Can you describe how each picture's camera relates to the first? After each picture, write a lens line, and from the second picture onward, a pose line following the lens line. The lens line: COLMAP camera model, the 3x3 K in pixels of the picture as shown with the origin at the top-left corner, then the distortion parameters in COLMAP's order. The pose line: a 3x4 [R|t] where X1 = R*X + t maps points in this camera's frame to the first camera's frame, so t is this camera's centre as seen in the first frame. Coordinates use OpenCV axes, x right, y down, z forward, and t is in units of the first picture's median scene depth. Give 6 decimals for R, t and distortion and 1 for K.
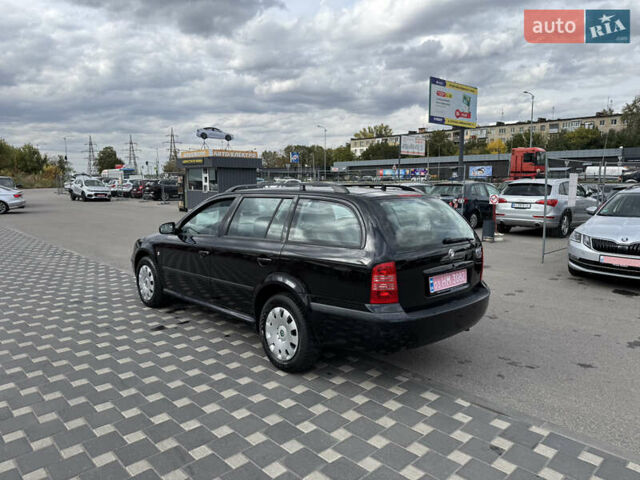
lens RADIAL K [[488.1, 0, 352.4], [0, 488.1, 238.8], [0, 0, 1]] dist [0.042825, -0.002994]
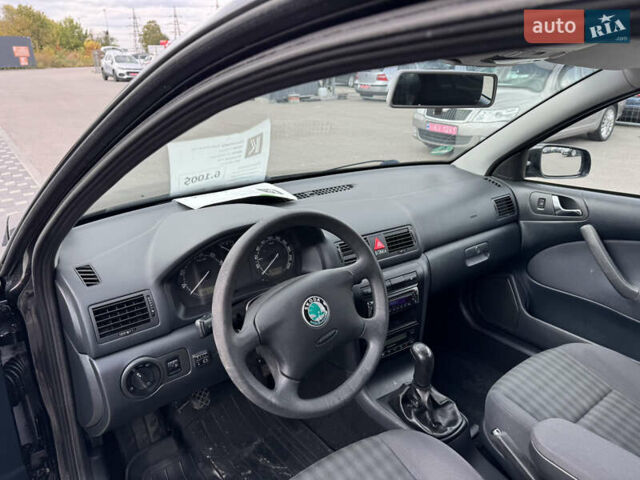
lens RADIAL K [[456.5, 0, 315.3], [0, 456.5, 238.2], [0, 0, 1]] dist [0.046361, -0.078108]
pose [[0.986372, 0.055861, -0.154757, -0.042536], [-0.015784, 0.968388, 0.248949, -0.011528], [0.163771, -0.243113, 0.956073, 0.154791]]
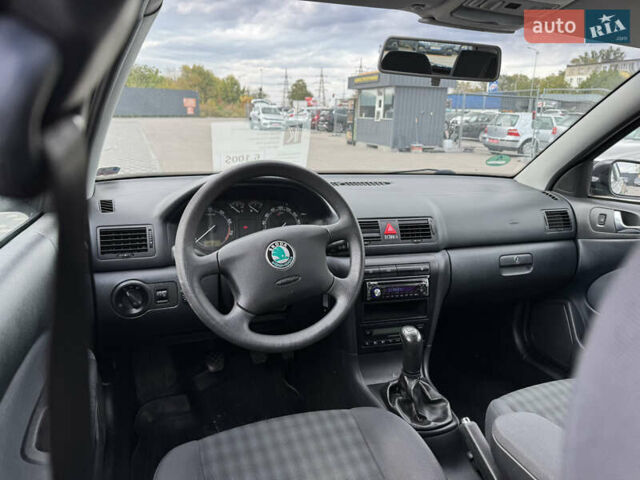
lens RADIAL K [[456.5, 0, 315.3], [0, 456.5, 238.2], [0, 0, 1]] dist [0.046361, -0.078108]
pose [[0.900064, 0.132048, -0.415269, -0.033940], [-0.075717, 0.985877, 0.149380, -0.006708], [0.429129, -0.103009, 0.897350, 0.155012]]
